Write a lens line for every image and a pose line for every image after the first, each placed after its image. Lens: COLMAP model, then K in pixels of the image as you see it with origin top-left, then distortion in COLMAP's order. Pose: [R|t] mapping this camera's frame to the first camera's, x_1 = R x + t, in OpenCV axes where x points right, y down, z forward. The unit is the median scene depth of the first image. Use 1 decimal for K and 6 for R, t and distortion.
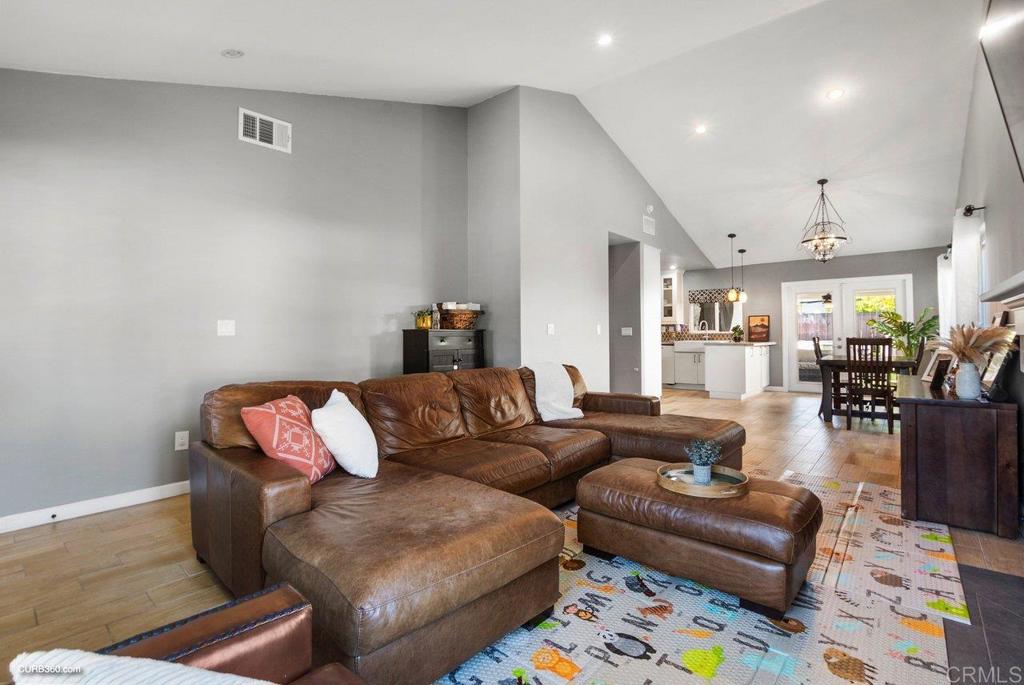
lens RADIAL K [[457.2, 0, 512.3], [0, 457.2, 322.2], [0, 0, 1]] dist [-0.030077, 0.000260]
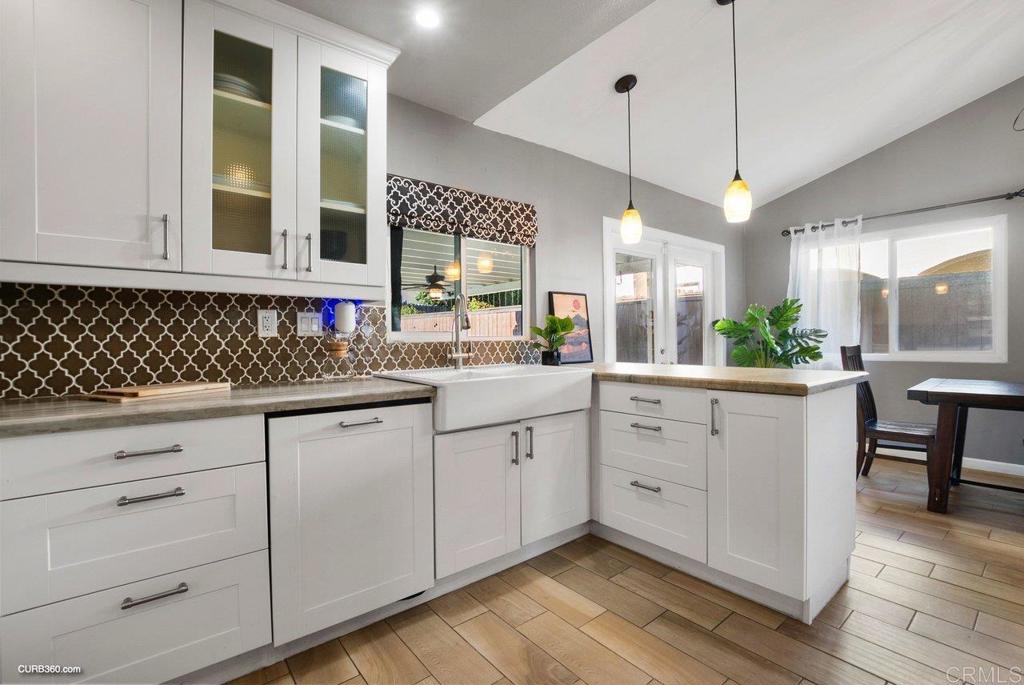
lens RADIAL K [[458.4, 0, 512.0], [0, 458.4, 342.5], [0, 0, 1]] dist [-0.020949, 0.000401]
pose [[0.183274, -0.007504, 0.983033, 0.158111], [-0.013903, 0.999851, 0.010225, 0.021900], [-0.982964, -0.015541, 0.183143, 0.917494]]
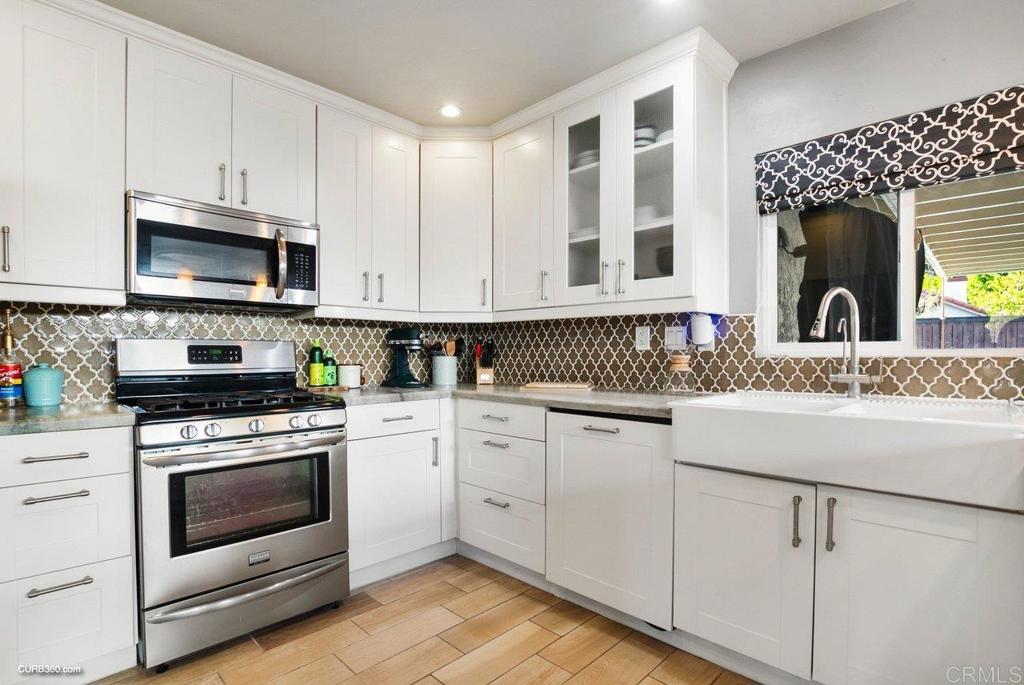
lens RADIAL K [[489.2, 0, 519.4], [0, 489.2, 361.0], [0, 0, 1]] dist [-0.017034, 0.000945]
pose [[0.998786, 0.000885, -0.049256, 0.300711], [0.001150, 0.999148, 0.041260, 0.017762], [0.049251, -0.041266, 0.997934, 0.795074]]
